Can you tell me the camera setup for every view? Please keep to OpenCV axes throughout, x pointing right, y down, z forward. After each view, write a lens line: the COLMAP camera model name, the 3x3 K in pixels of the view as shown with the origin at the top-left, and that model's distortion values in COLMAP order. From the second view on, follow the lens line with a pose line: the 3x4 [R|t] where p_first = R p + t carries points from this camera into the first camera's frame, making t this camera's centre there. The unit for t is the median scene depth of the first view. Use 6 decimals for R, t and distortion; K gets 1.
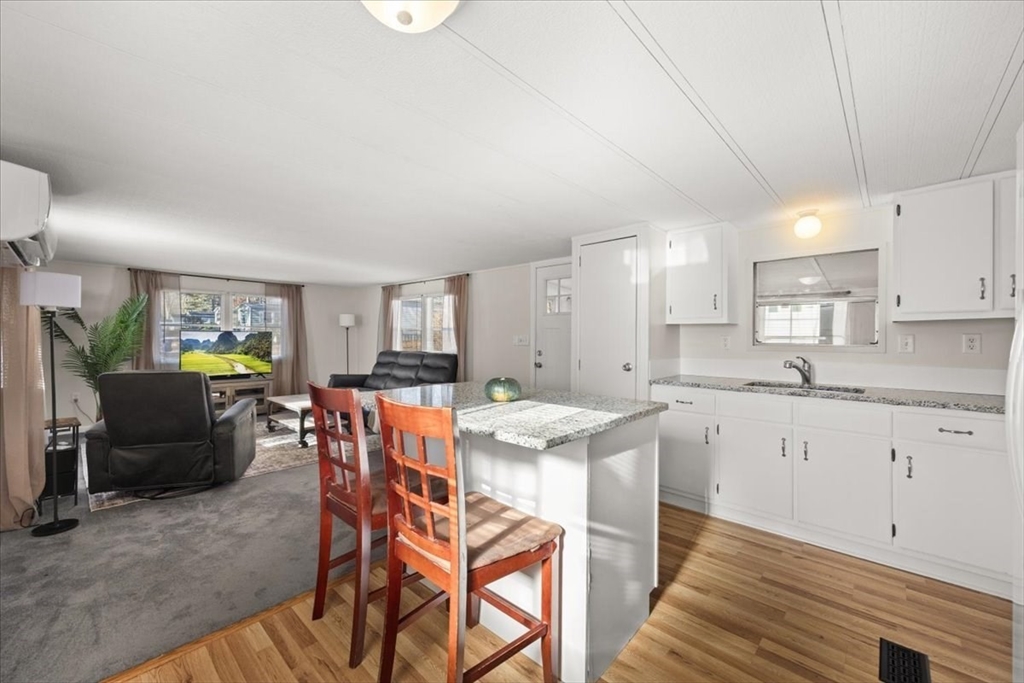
lens RADIAL K [[407.4, 0, 507.8], [0, 407.4, 337.0], [0, 0, 1]] dist [-0.000174, -0.000160]
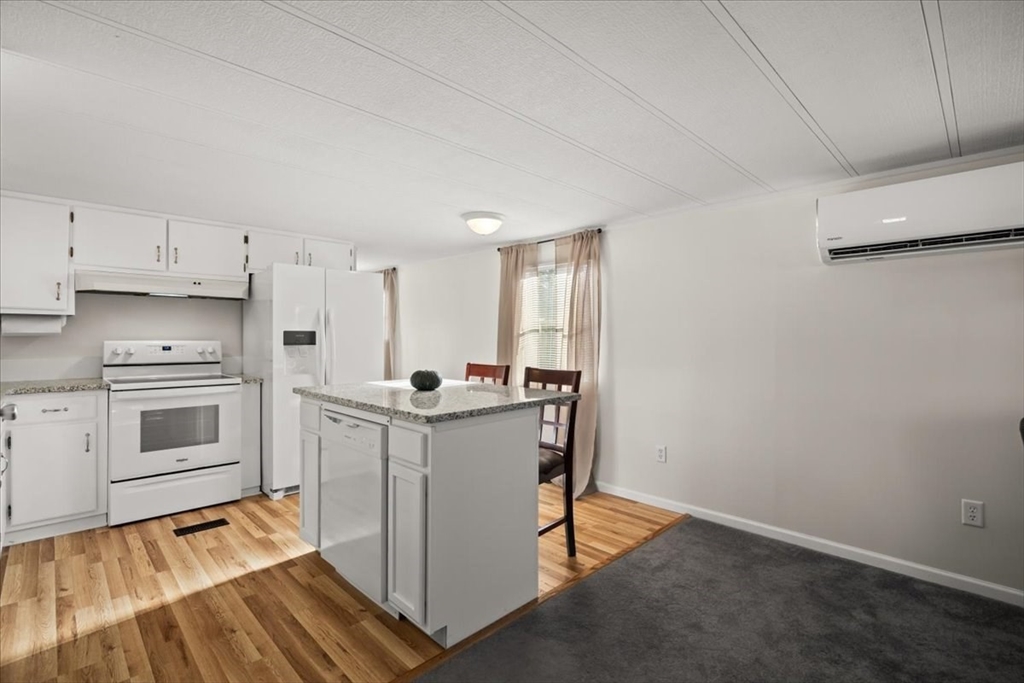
lens RADIAL K [[470.8, 0, 508.6], [0, 470.8, 335.0], [0, 0, 1]] dist [-0.021824, 0.000504]
pose [[-0.999223, -0.009317, 0.038304, -0.107782], [-0.009546, 0.999938, -0.005815, 0.002144], [-0.038247, -0.006176, -0.999249, 0.830600]]
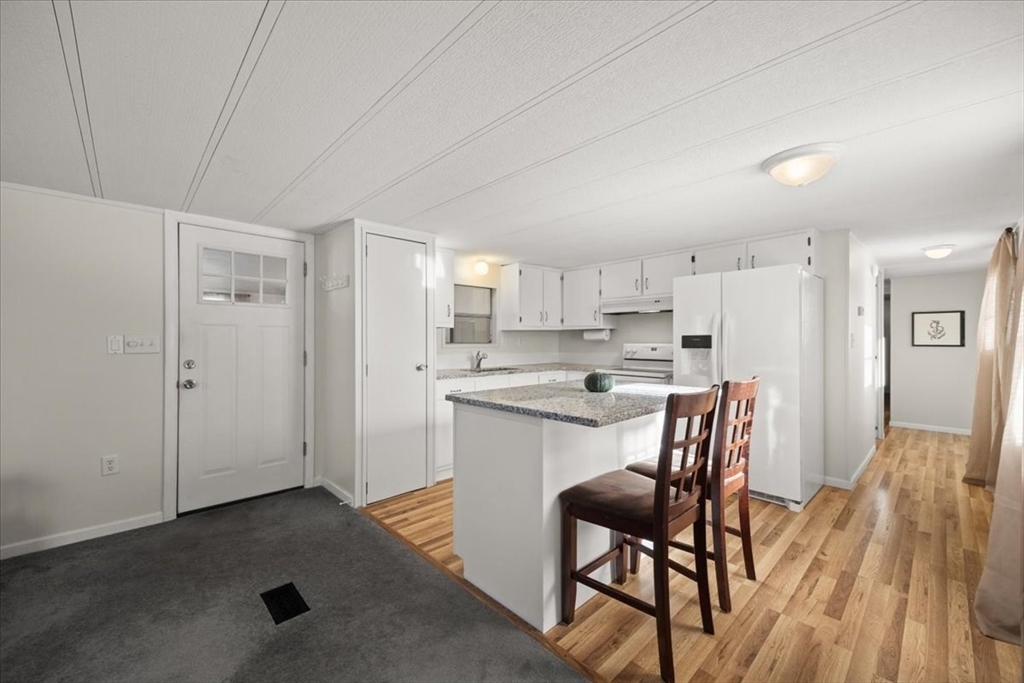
lens RADIAL K [[404.5, 0, 506.3], [0, 404.5, 340.9], [0, 0, 1]] dist [0.002734, 0.000155]
pose [[0.066560, -0.006227, 0.997763, -0.434601], [-0.000467, 0.999980, 0.006272, 0.000205], [-0.997782, -0.000884, 0.066555, 0.424809]]
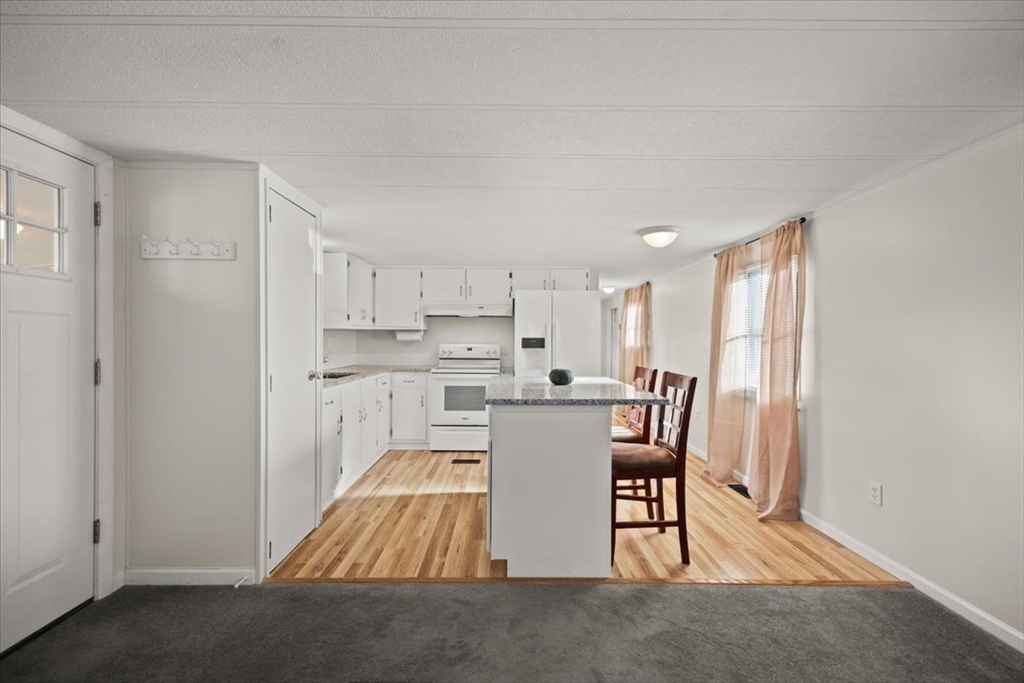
lens RADIAL K [[406.2, 0, 508.0], [0, 406.2, 344.0], [0, 0, 1]] dist [-0.000195, -0.000044]
pose [[-0.686929, -0.015300, 0.726564, -0.334834], [-0.010690, 0.999883, 0.010948, -0.000779], [-0.726646, -0.000246, -0.687012, 0.761334]]
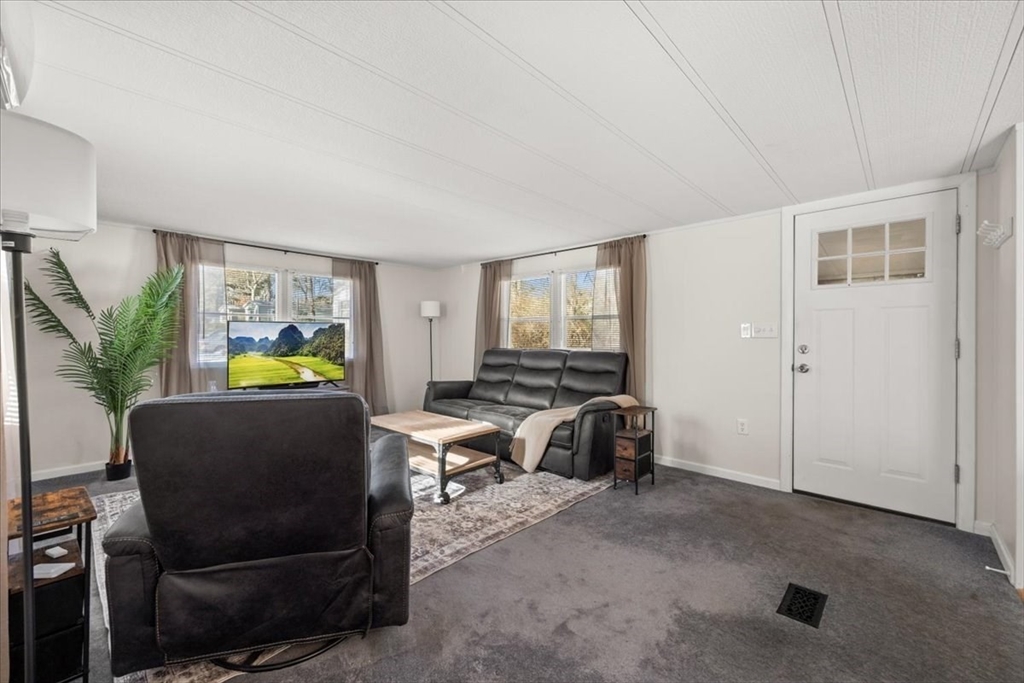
lens RADIAL K [[415.7, 0, 508.4], [0, 415.7, 339.1], [0, 0, 1]] dist [0.003456, 0.000251]
pose [[0.999892, -0.006897, -0.013012, -0.325401], [0.006977, 0.999957, 0.006154, 0.014305], [0.012969, -0.006244, 0.999896, 0.304249]]
